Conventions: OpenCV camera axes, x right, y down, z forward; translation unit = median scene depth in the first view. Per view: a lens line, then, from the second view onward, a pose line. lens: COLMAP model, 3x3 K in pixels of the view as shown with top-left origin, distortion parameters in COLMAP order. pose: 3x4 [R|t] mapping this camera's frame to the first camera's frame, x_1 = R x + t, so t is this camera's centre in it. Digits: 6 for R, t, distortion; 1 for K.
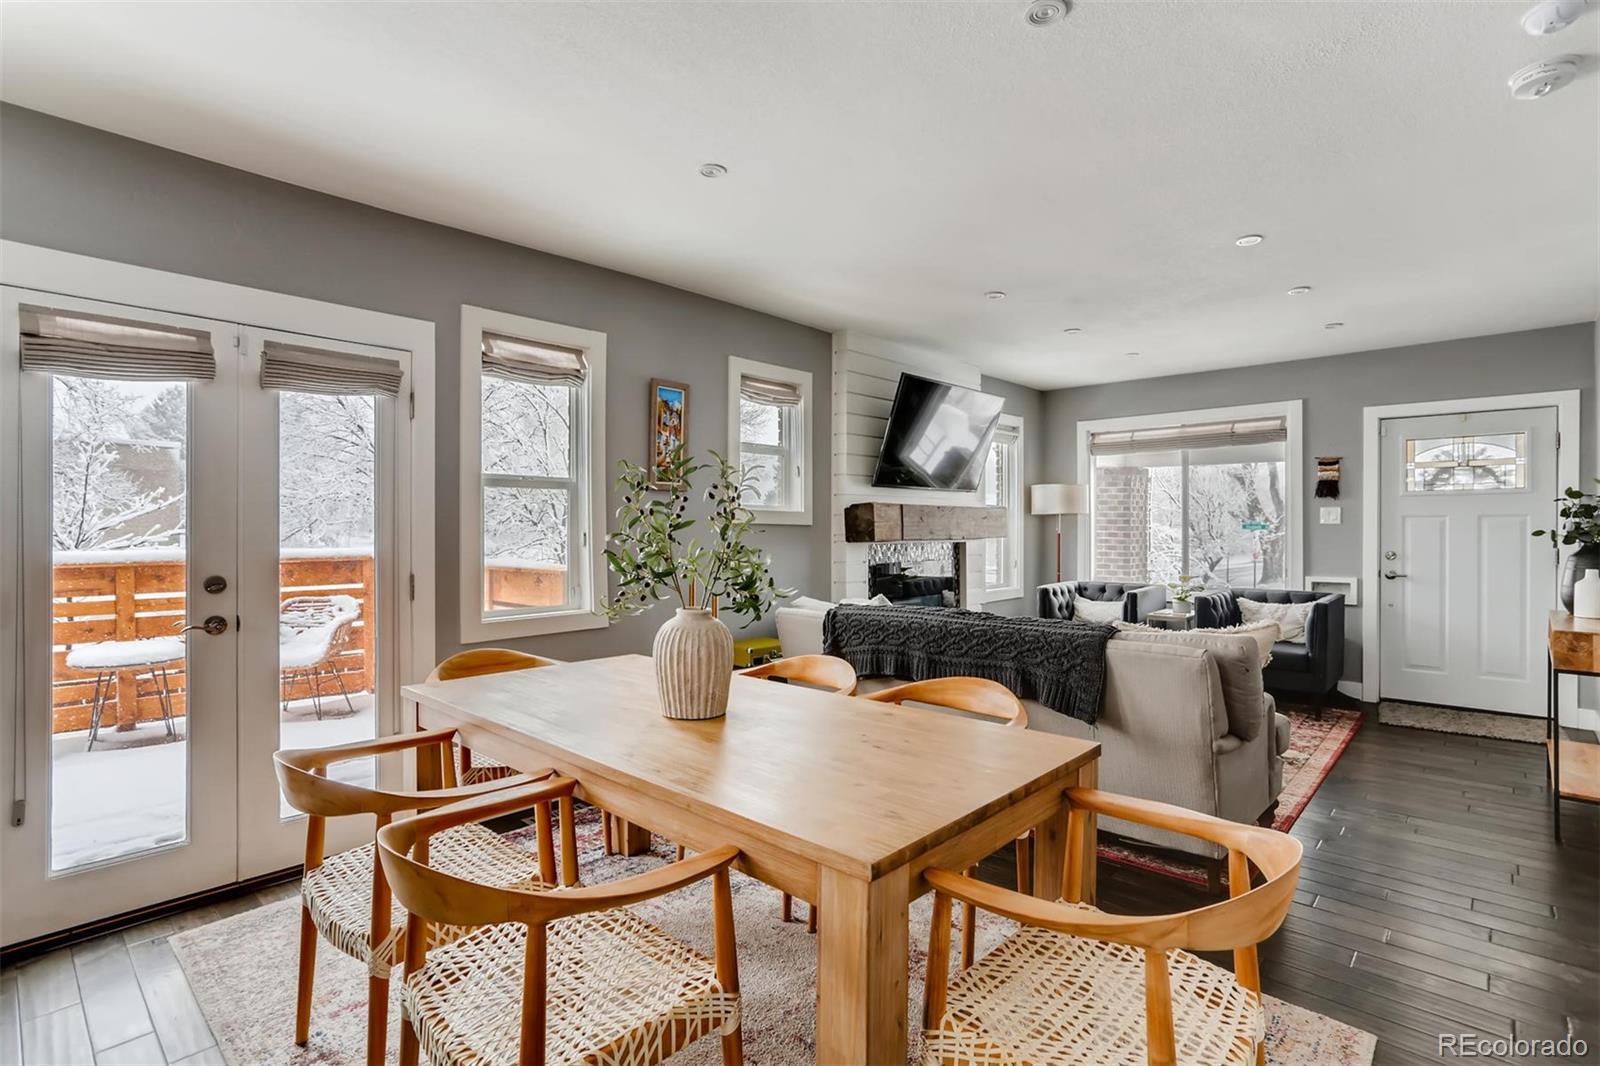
lens RADIAL K [[784.9, 0, 803.9], [0, 784.9, 494.8], [0, 0, 1]] dist [-0.031068, 0.025506]
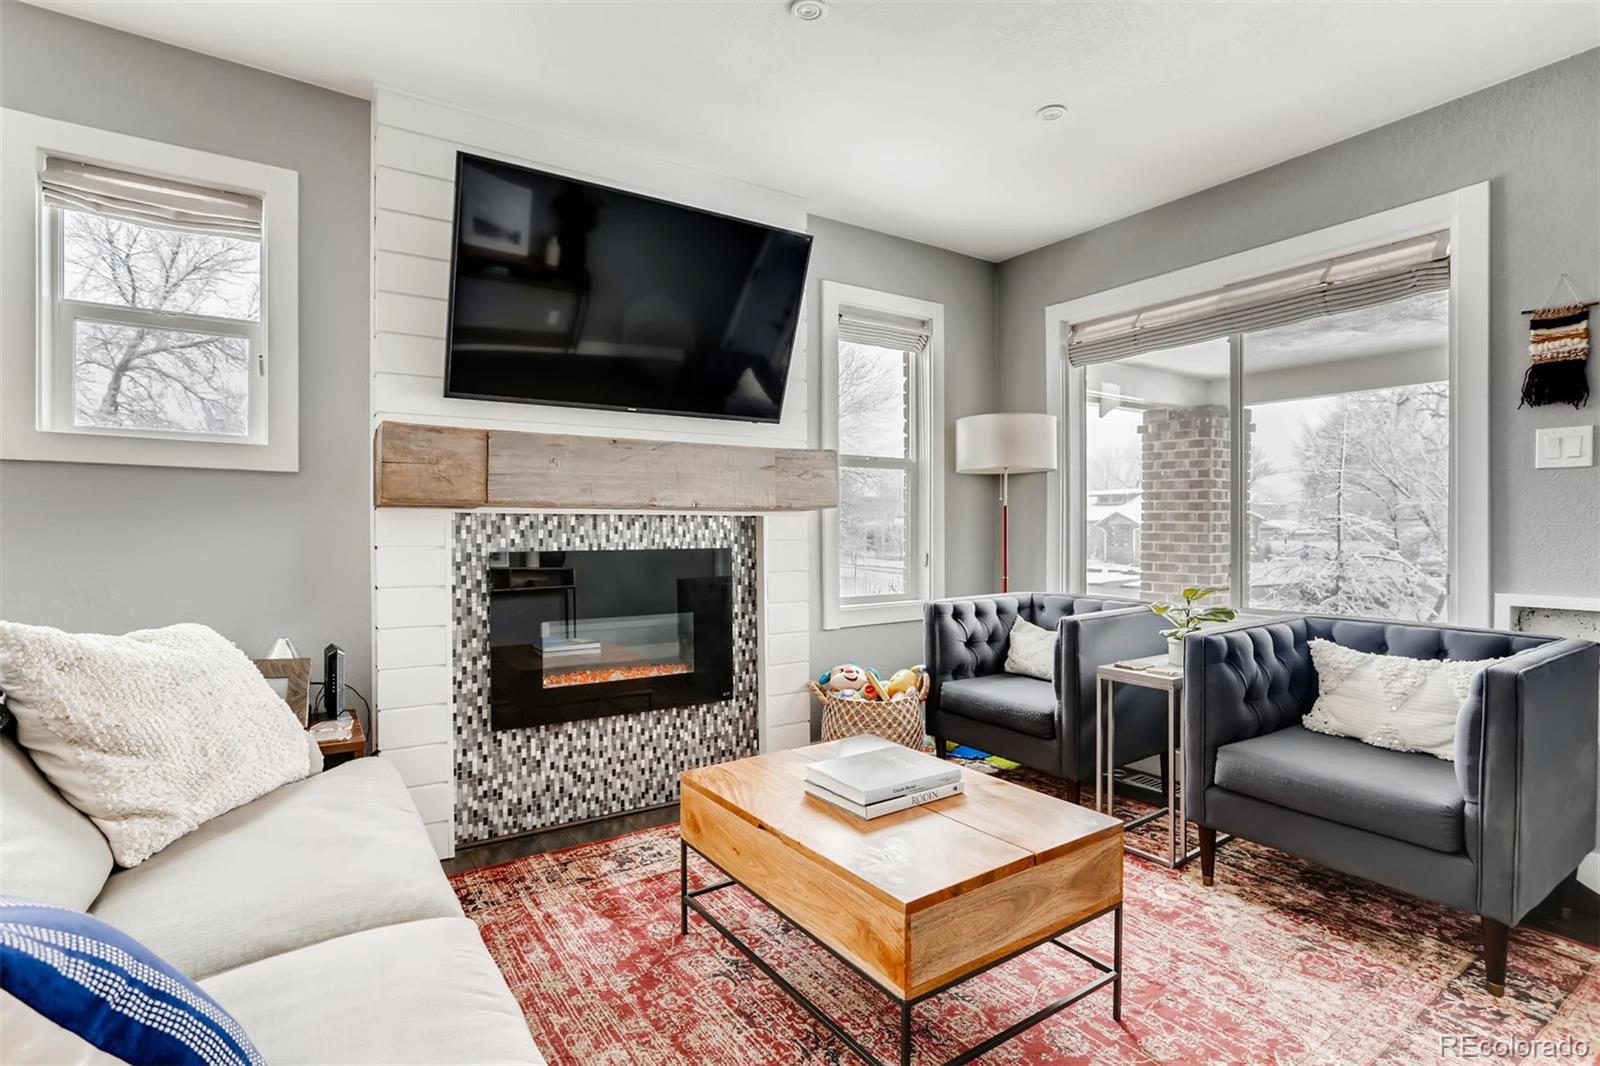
lens RADIAL K [[790.5, 0, 801.7], [0, 790.5, 504.0], [0, 0, 1]] dist [-0.034447, 0.020870]
pose [[0.972309, -0.005480, -0.233635, 0.364883], [0.008386, 0.999899, 0.011447, 0.046337], [0.233548, -0.013089, 0.972257, 0.483062]]
